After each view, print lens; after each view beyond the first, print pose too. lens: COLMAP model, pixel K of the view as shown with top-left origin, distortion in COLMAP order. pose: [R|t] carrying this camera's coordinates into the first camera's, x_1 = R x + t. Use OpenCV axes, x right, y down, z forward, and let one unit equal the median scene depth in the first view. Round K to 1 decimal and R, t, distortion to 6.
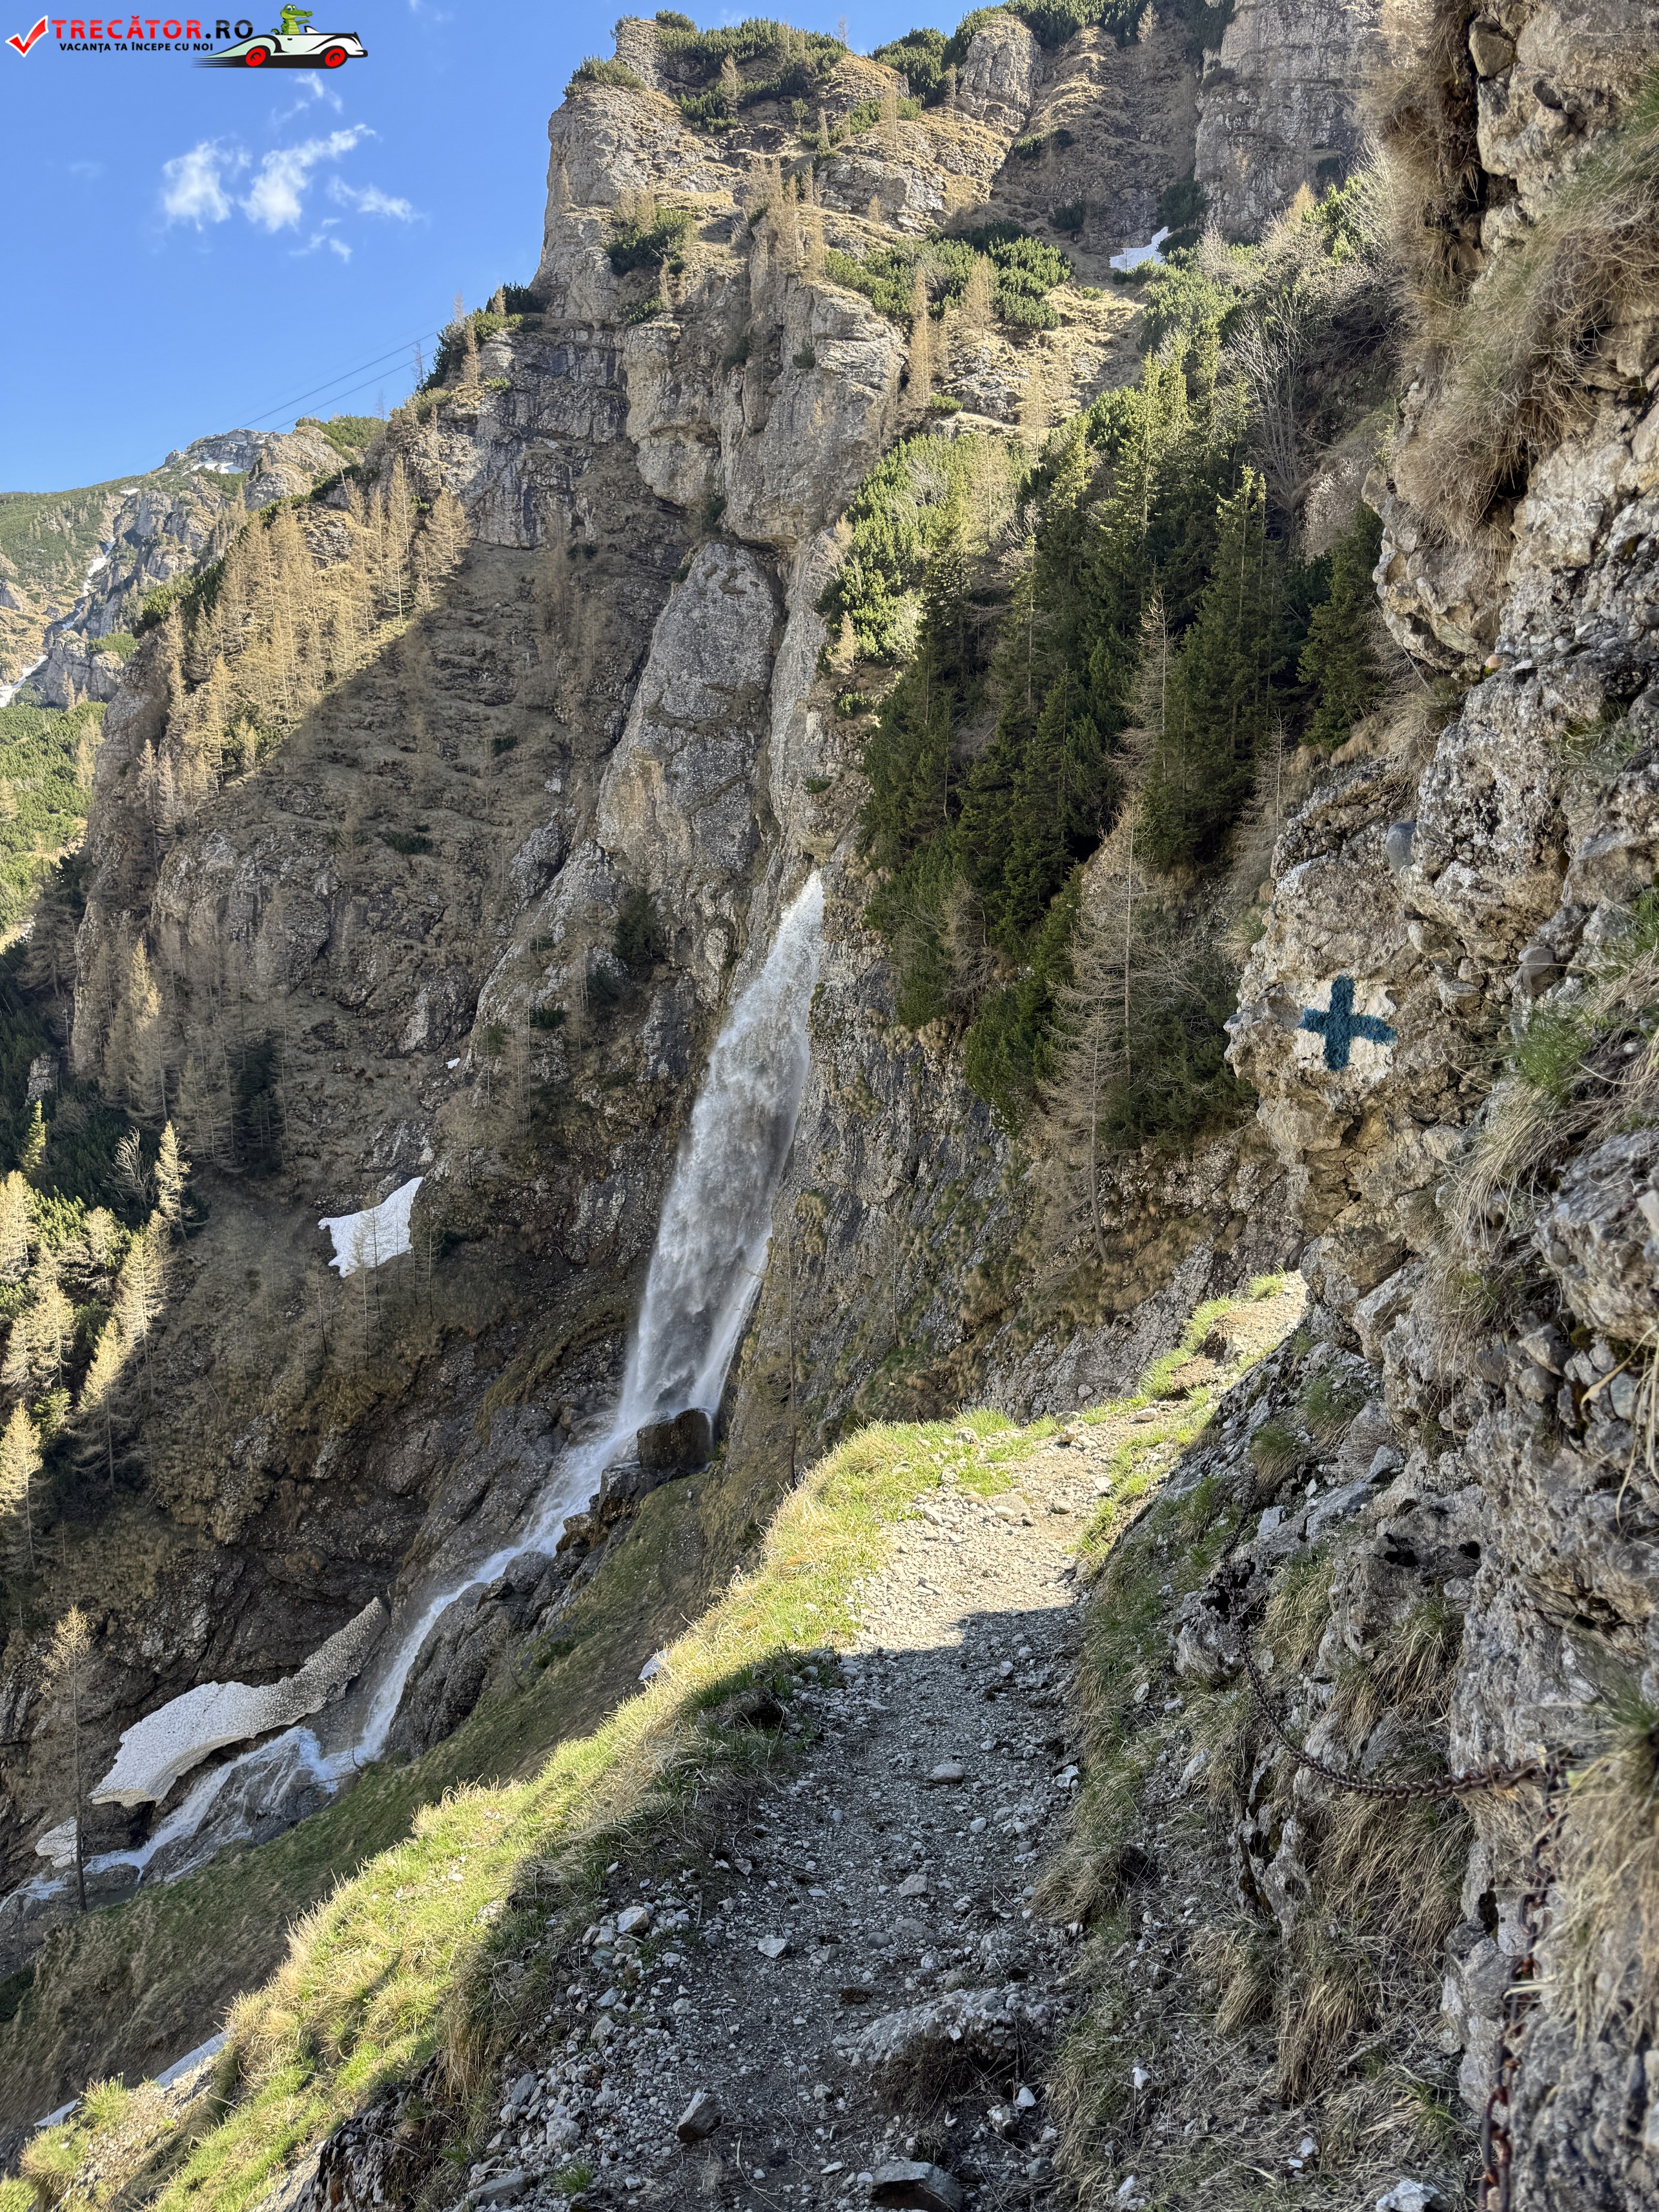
lens RADIAL K [[1537.1, 0, 829.5], [0, 1537.1, 1106.0], [0, 0, 1]] dist [0.165516, -0.341592]
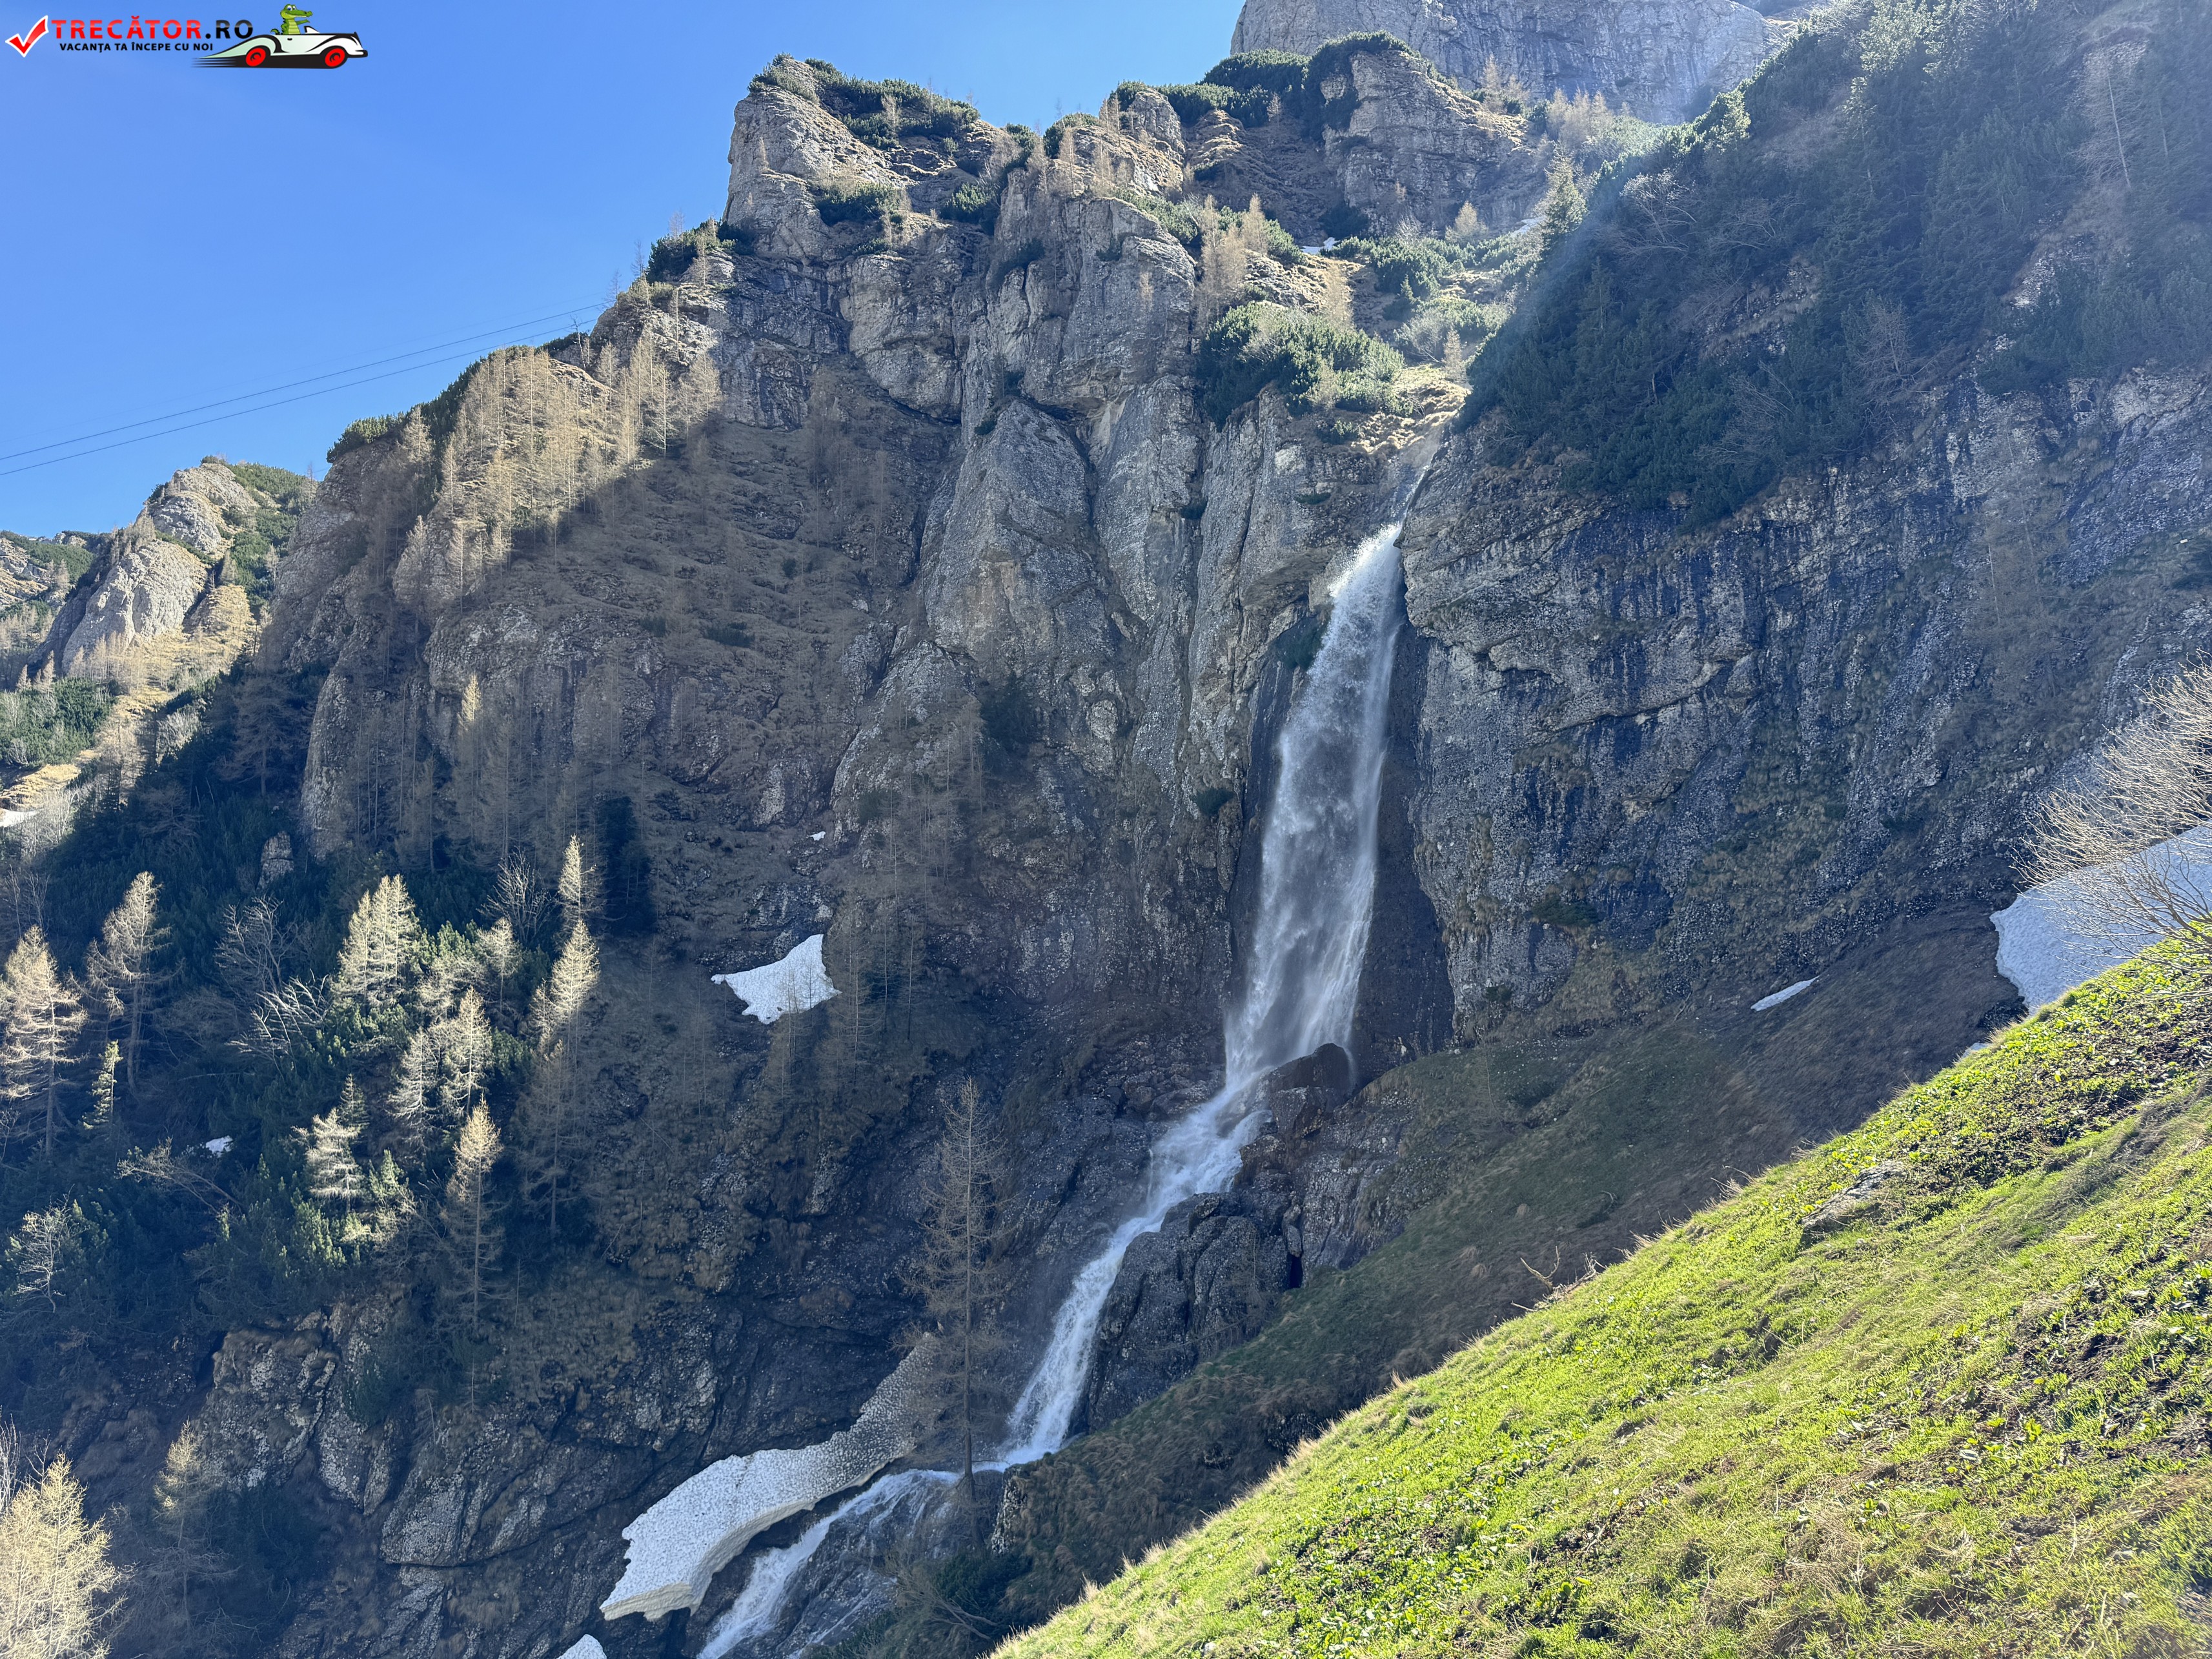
lens RADIAL K [[1537.2, 0, 1116.4], [0, 1537.2, 830.2], [0, 0, 1]] dist [0.144433, -0.265547]
pose [[0.946543, 0.033475, 0.320835, -0.372862], [0.060377, 0.958639, -0.278148, 0.235405], [-0.316876, 0.282651, 0.905372, 0.120686]]
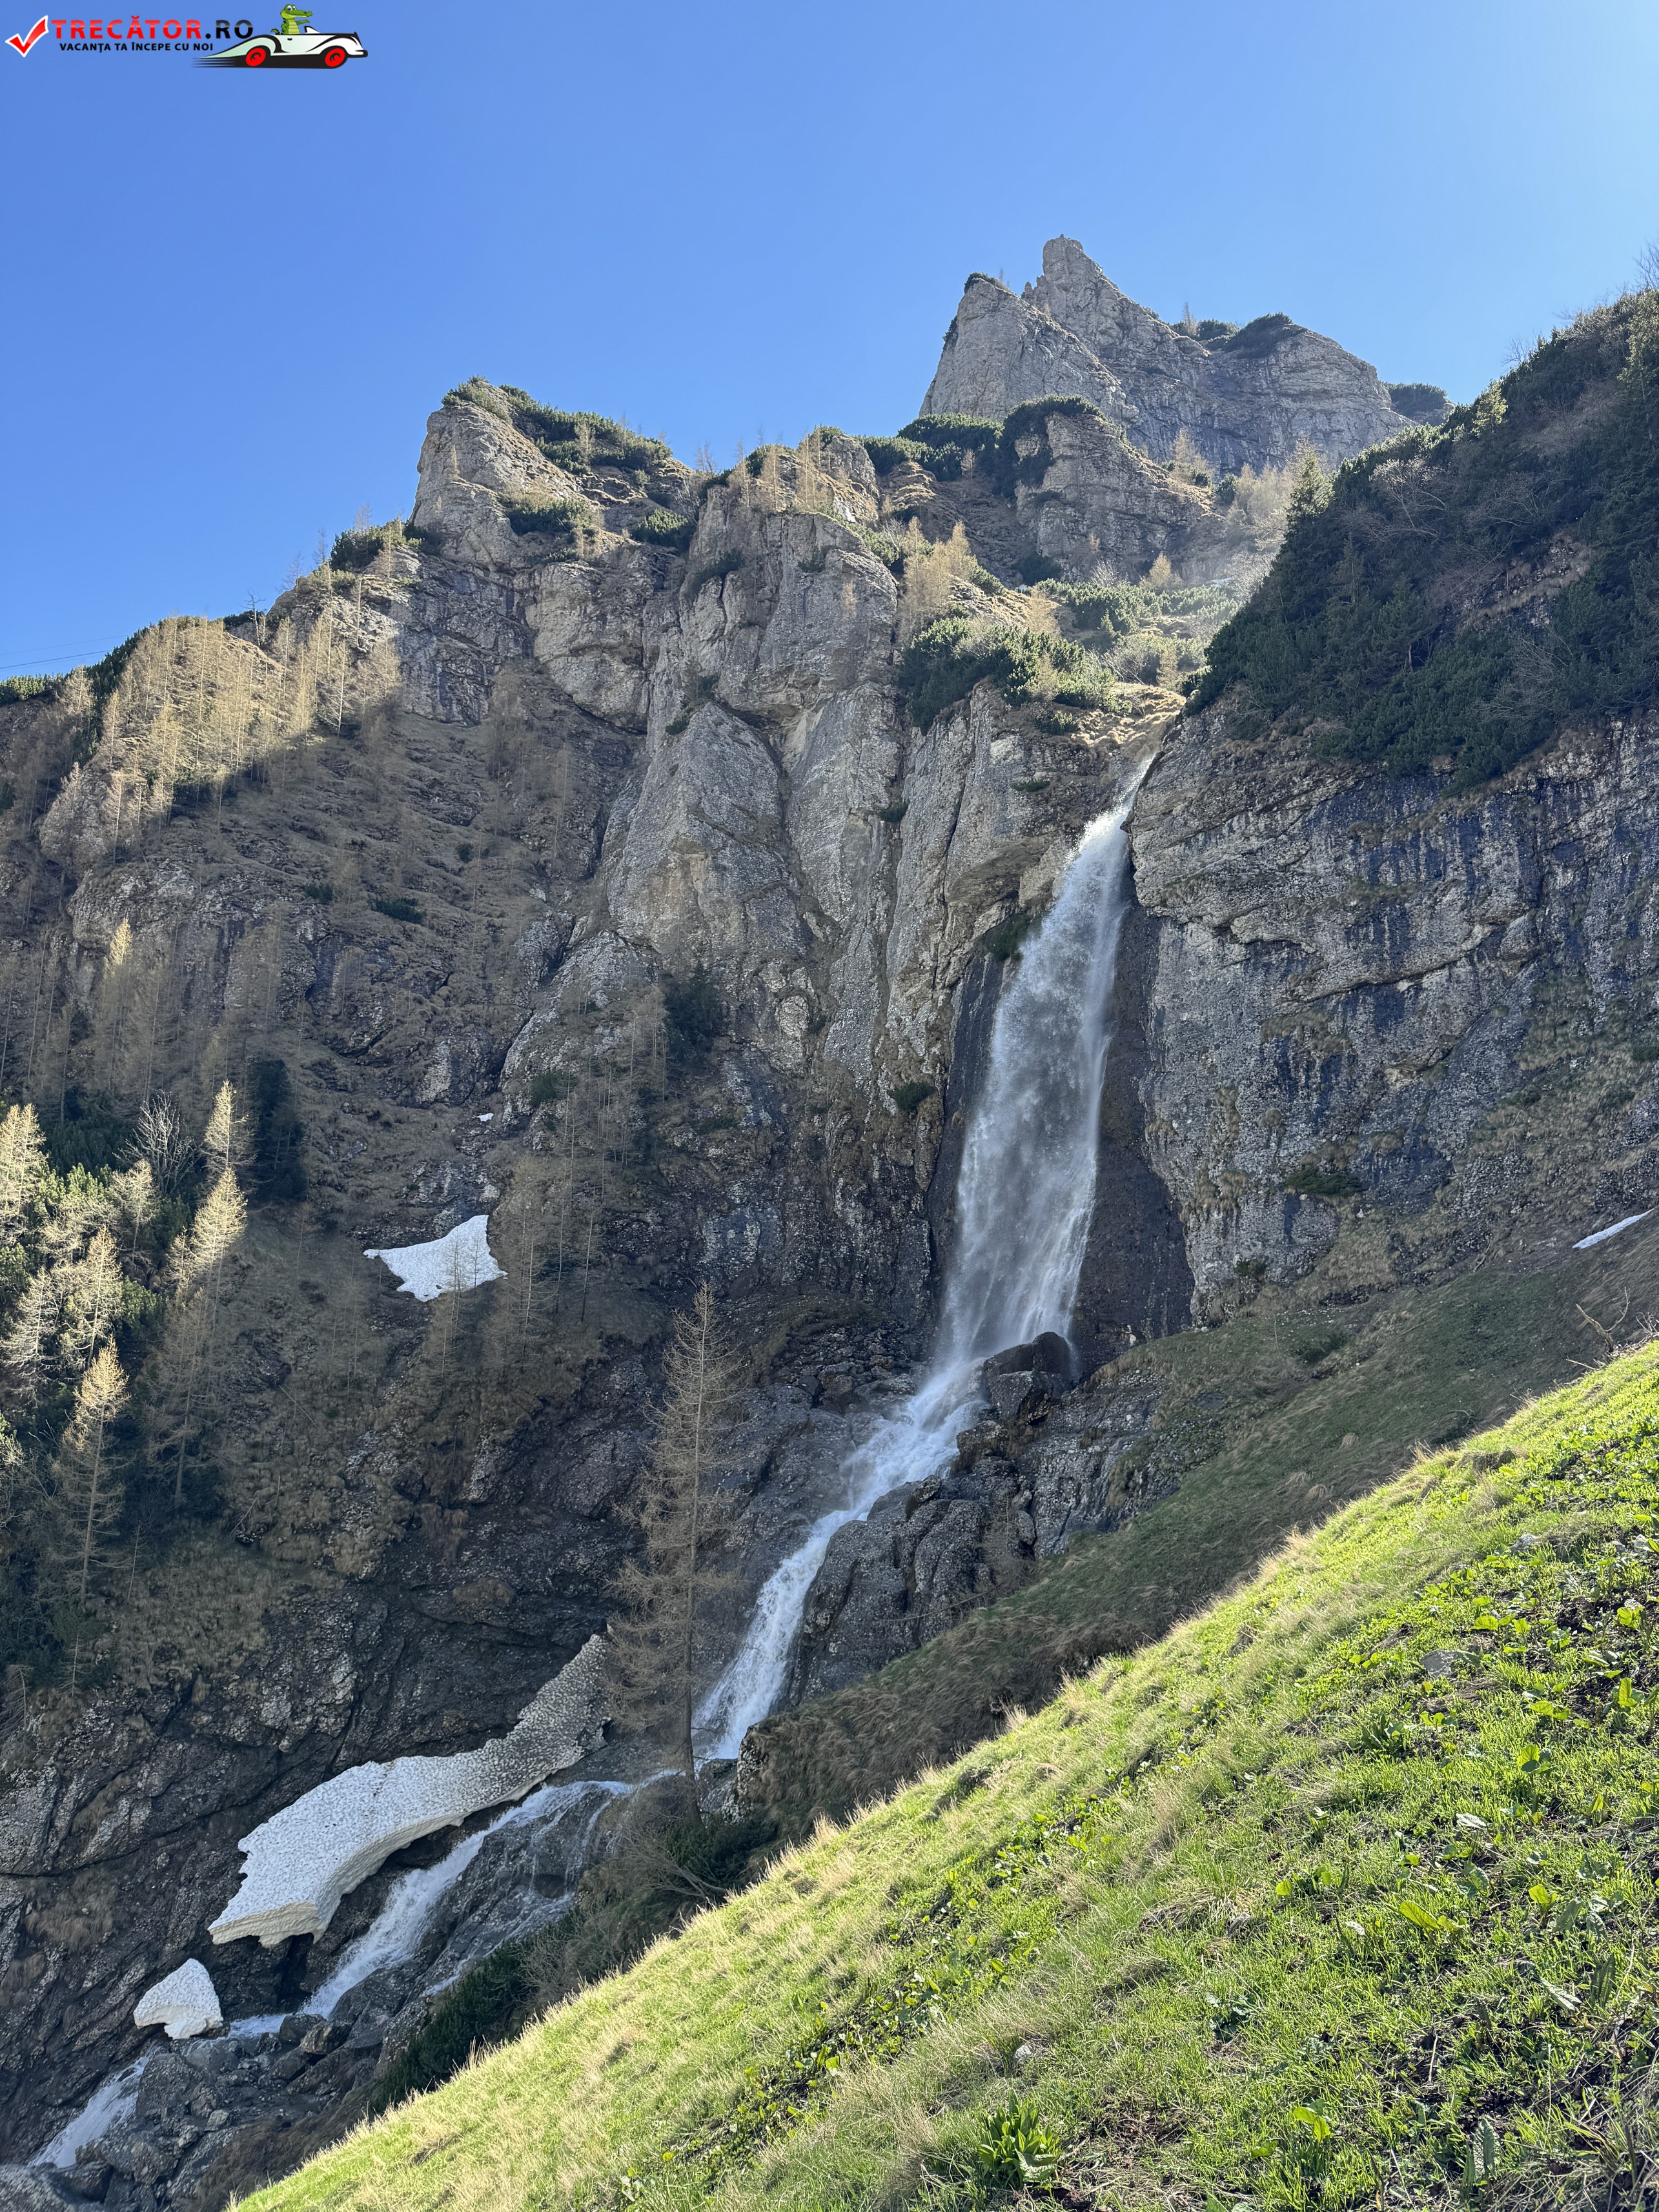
lens RADIAL K [[1537.1, 0, 829.5], [0, 1537.1, 1106.0], [0, 0, 1]] dist [0.165516, -0.341592]
pose [[0.923402, 0.107231, 0.368552, -0.386840], [0.030528, 0.936624, -0.349003, 0.272281], [-0.382618, 0.333521, 0.861607, 0.194713]]
